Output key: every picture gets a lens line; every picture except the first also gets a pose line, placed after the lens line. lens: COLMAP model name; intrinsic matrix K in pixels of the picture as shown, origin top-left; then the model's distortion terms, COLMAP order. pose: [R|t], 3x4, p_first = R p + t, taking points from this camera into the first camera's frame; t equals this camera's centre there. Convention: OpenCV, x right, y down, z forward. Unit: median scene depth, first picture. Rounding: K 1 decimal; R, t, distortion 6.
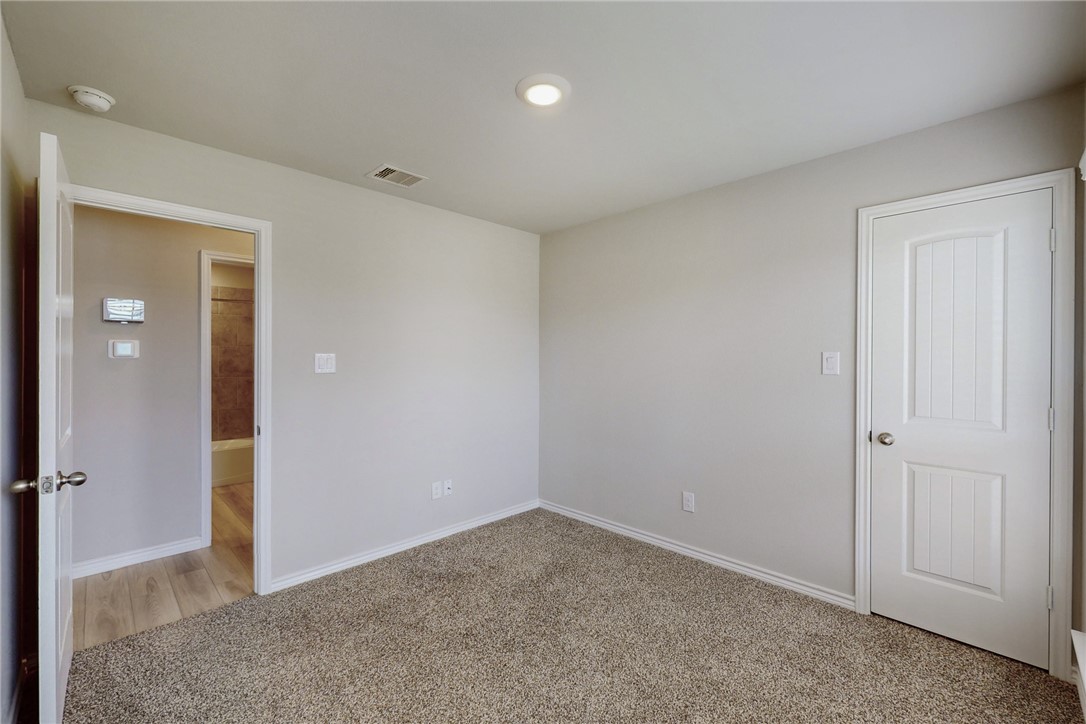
lens RADIAL K [[445.9, 0, 542.5], [0, 445.9, 358.1], [0, 0, 1]] dist [-0.002584, -0.000155]
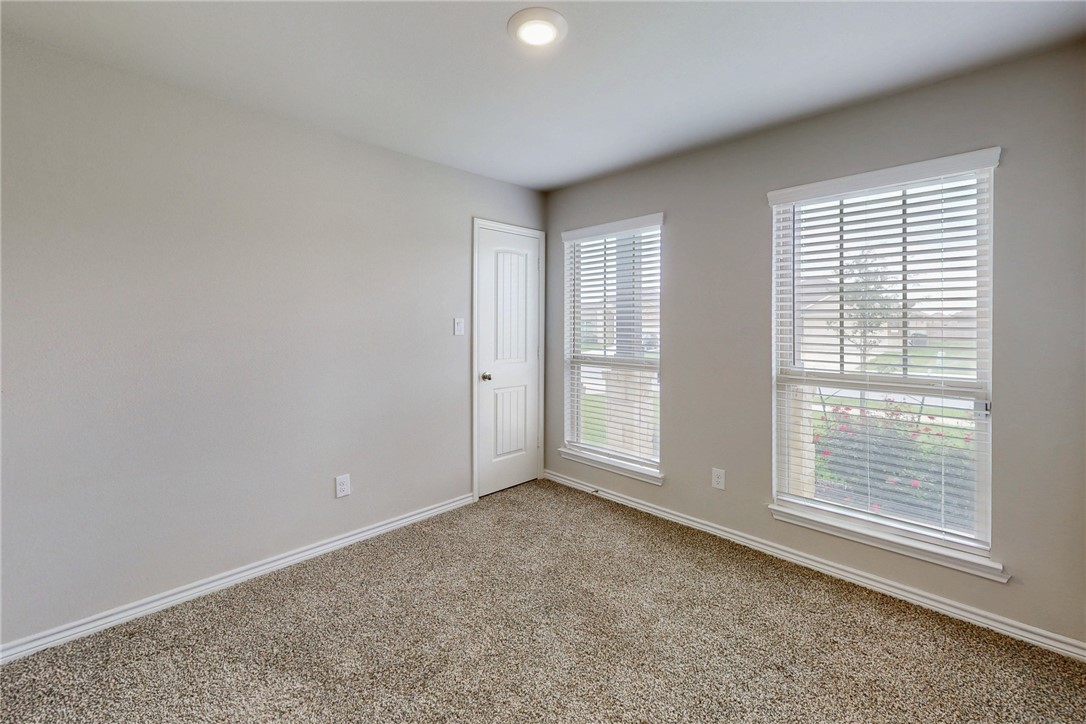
lens RADIAL K [[451.9, 0, 531.5], [0, 451.9, 324.5], [0, 0, 1]] dist [0.002310, 0.000045]
pose [[0.019369, -0.001189, 0.999812, -0.711787], [-0.000253, 0.999999, 0.001194, 0.004129], [-0.999812, -0.000276, 0.019369, 0.776777]]
